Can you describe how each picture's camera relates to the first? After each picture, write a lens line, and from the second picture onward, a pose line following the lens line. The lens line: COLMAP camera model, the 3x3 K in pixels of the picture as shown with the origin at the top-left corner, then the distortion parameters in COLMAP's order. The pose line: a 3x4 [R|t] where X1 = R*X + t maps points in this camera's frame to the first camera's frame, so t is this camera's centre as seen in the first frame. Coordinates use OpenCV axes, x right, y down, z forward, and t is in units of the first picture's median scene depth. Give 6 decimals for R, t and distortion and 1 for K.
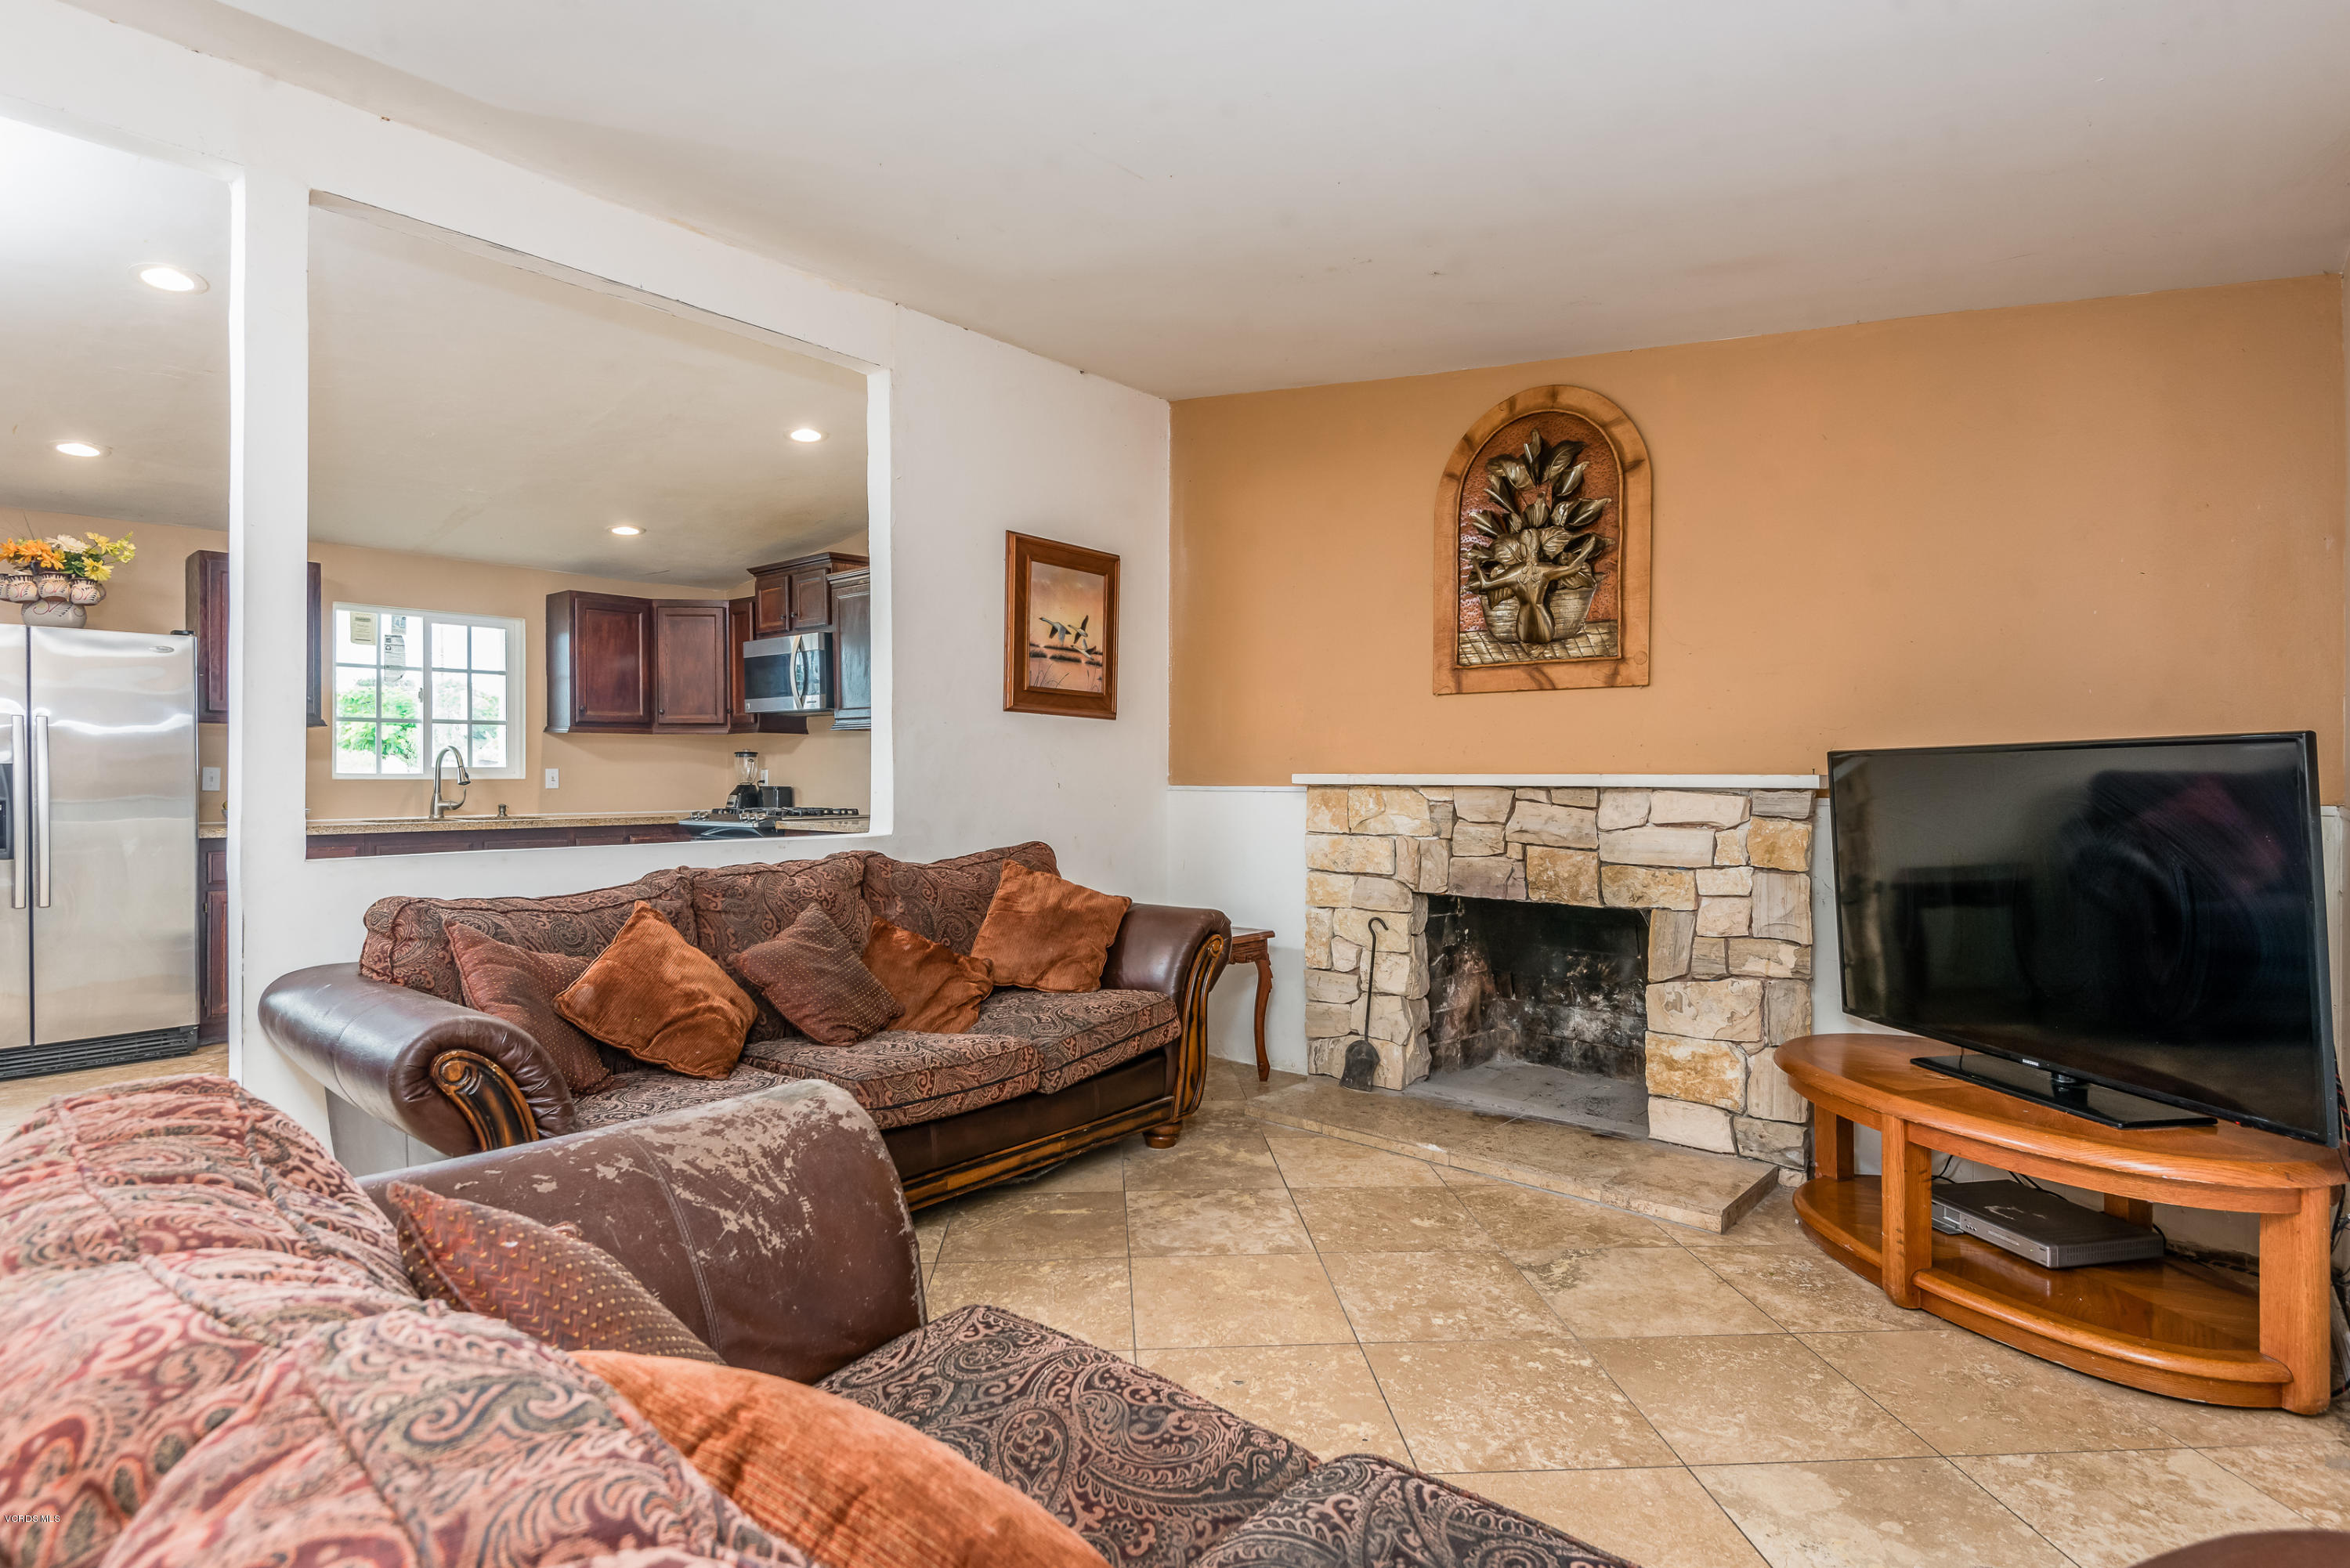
lens RADIAL K [[1193.1, 0, 1167.2], [0, 1193.1, 770.9], [0, 0, 1]] dist [0.036127, -0.022407]
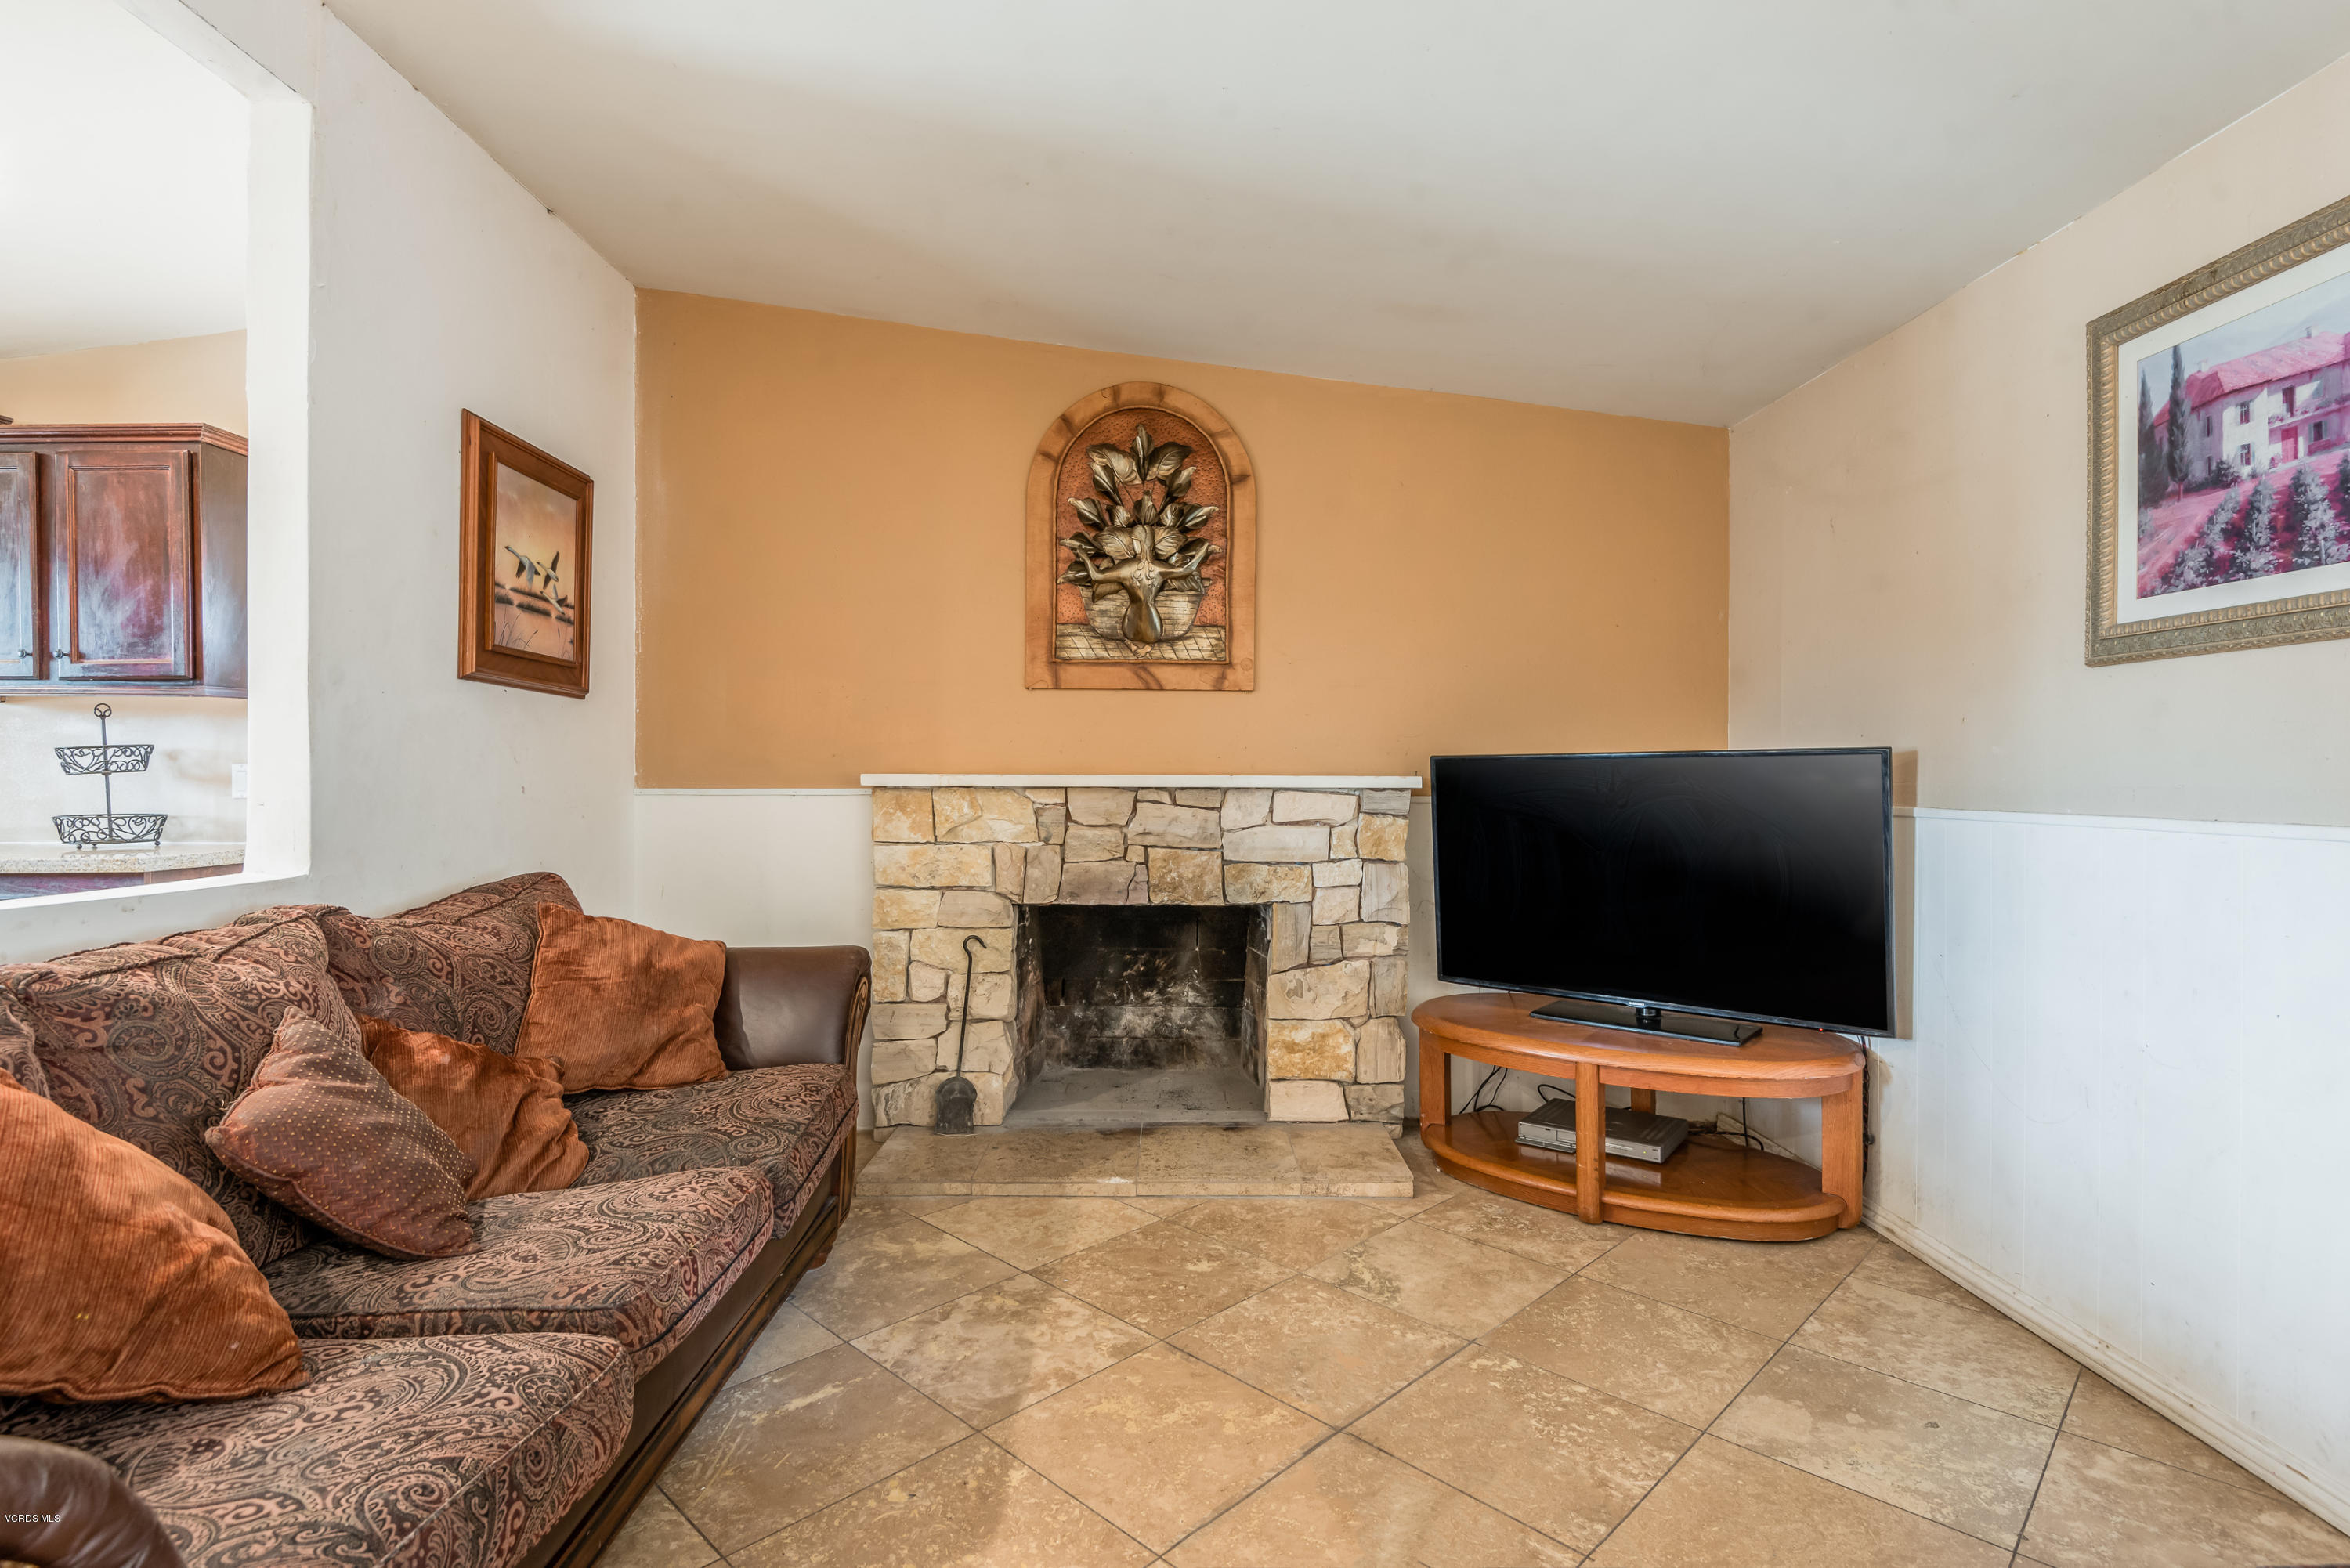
lens RADIAL K [[1138.1, 0, 1180.3], [0, 1138.1, 773.1], [0, 0, 1]] dist [0.036196, -0.027468]
pose [[0.742868, 0.002001, 0.669435, -0.291785], [-0.004621, 0.999987, 0.002139, -0.000905], [-0.669422, -0.004682, 0.742867, 0.278570]]
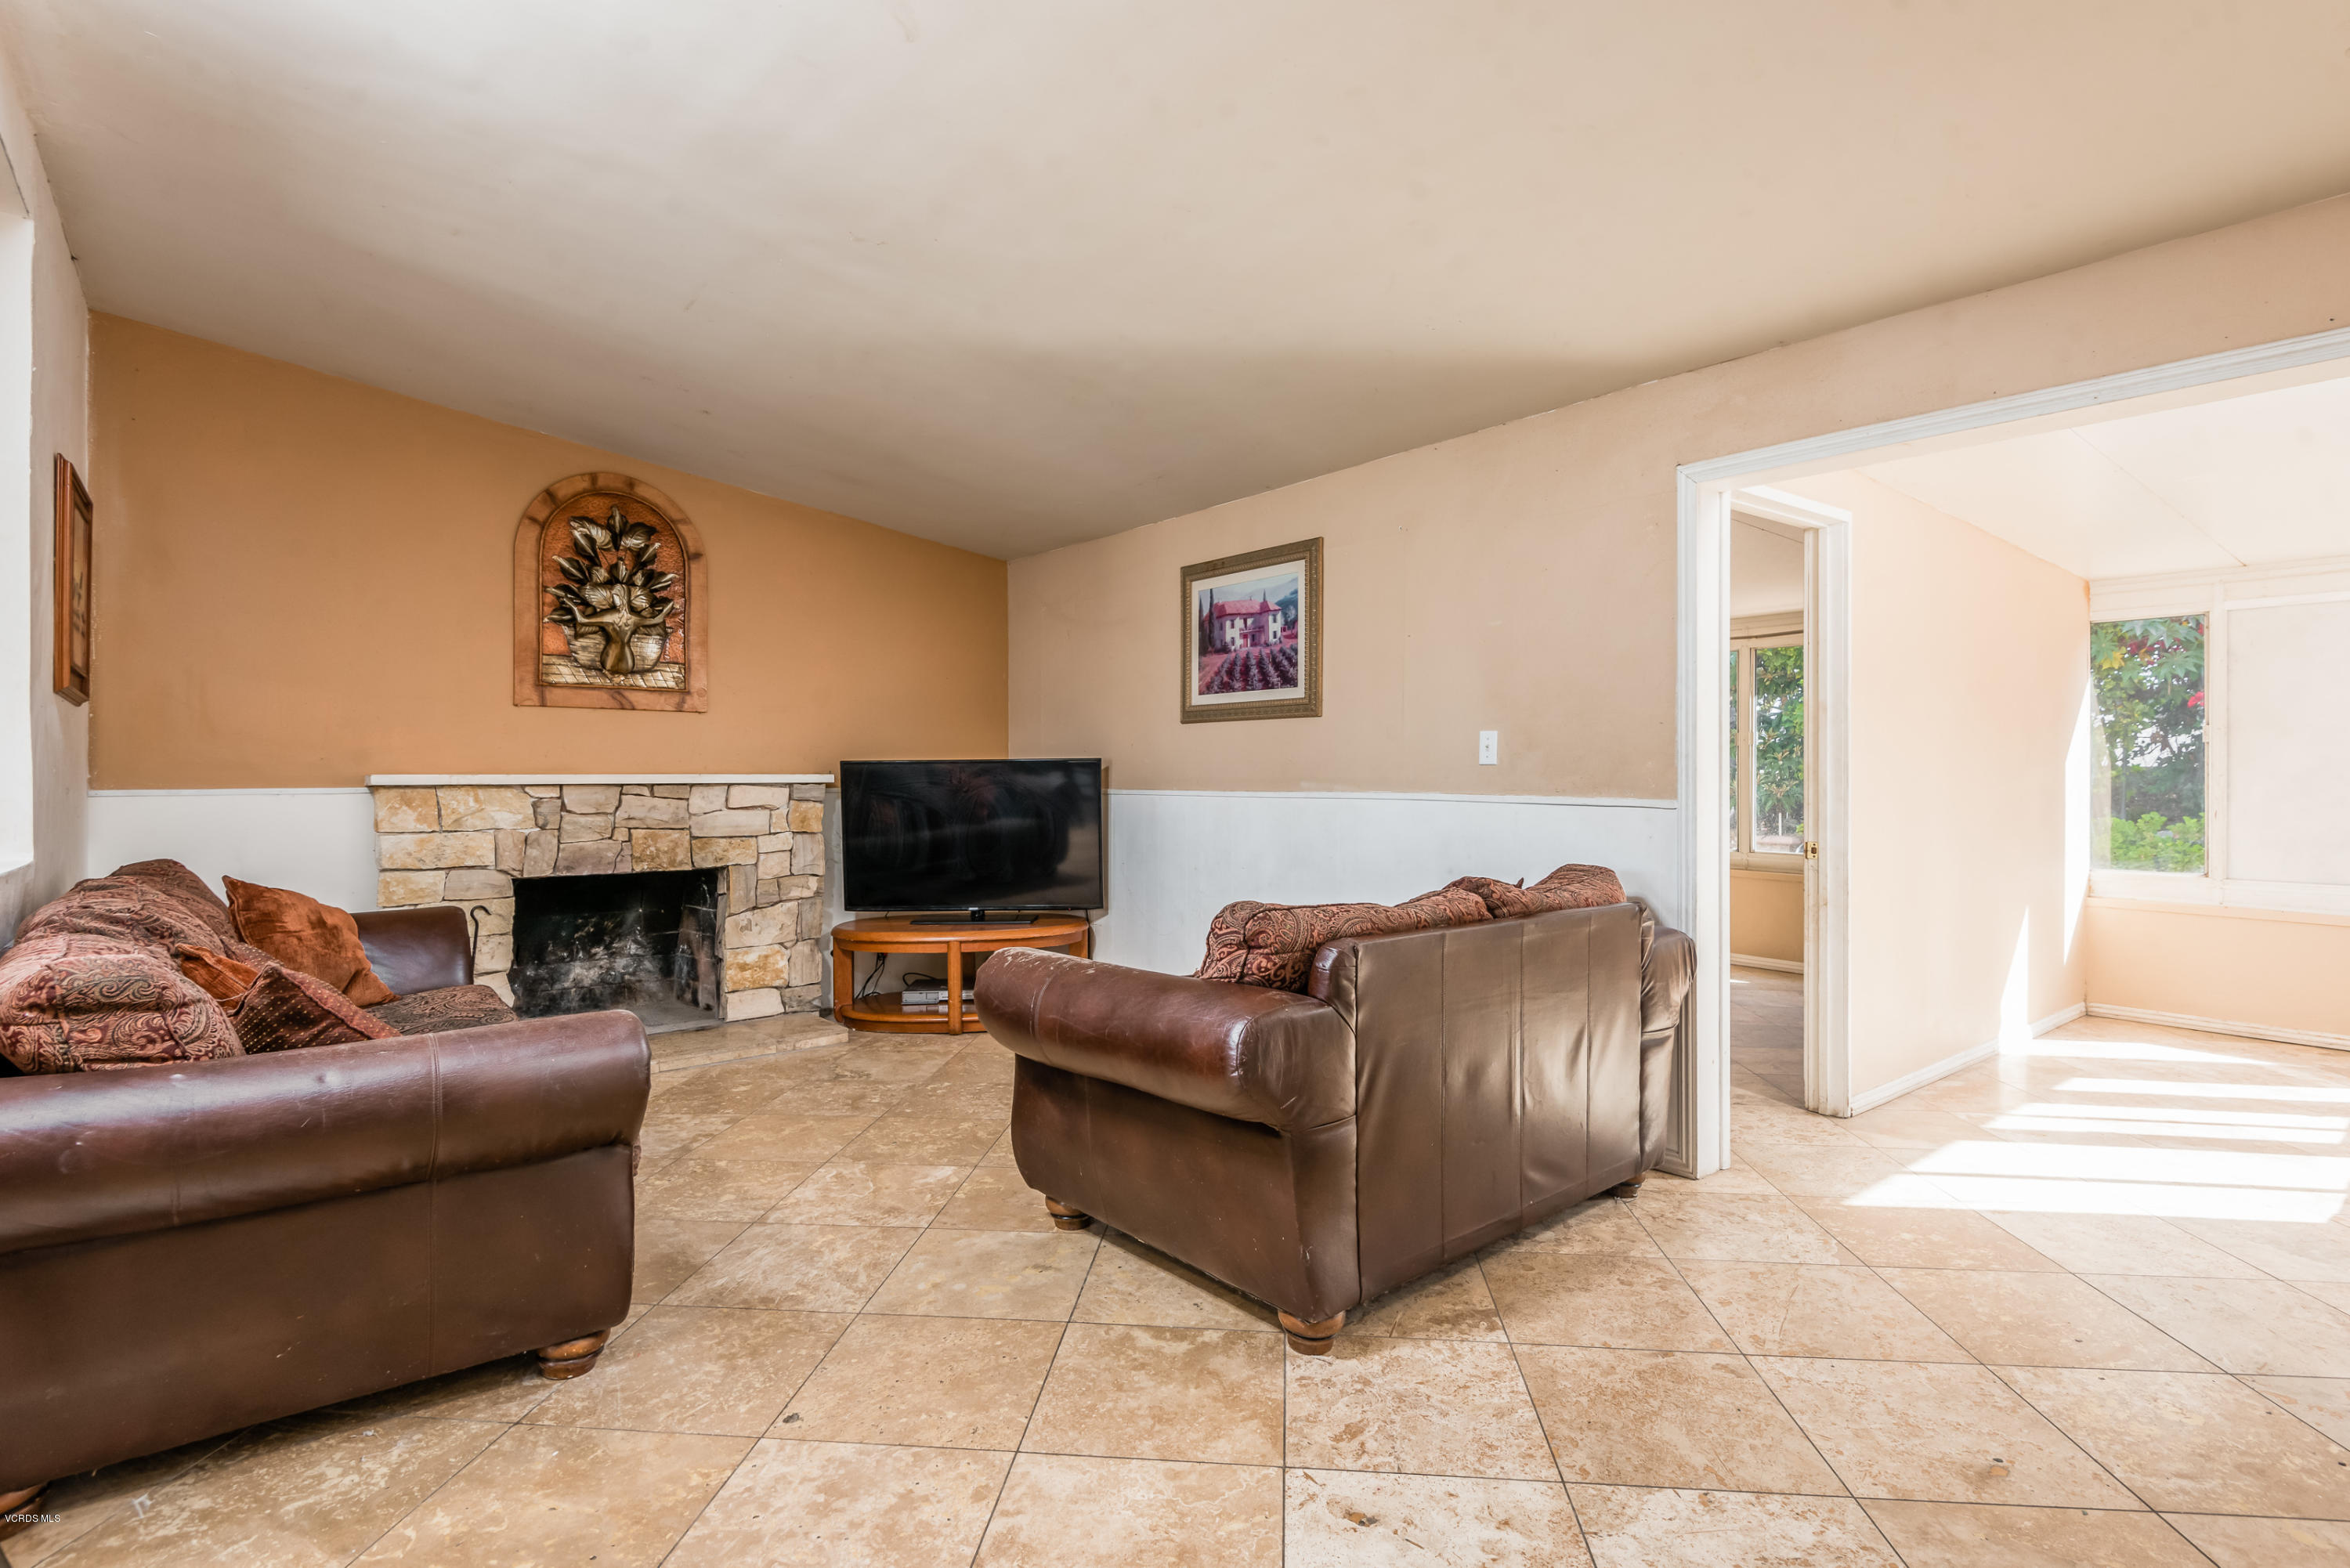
lens RADIAL K [[1138.1, 0, 1180.3], [0, 1138.1, 773.1], [0, 0, 1]] dist [0.036196, -0.027468]
pose [[0.158122, 0.000602, 0.987419, -0.799153], [-0.000718, 1.000000, -0.000495, 0.001354], [-0.987419, -0.000631, 0.158122, 0.206755]]
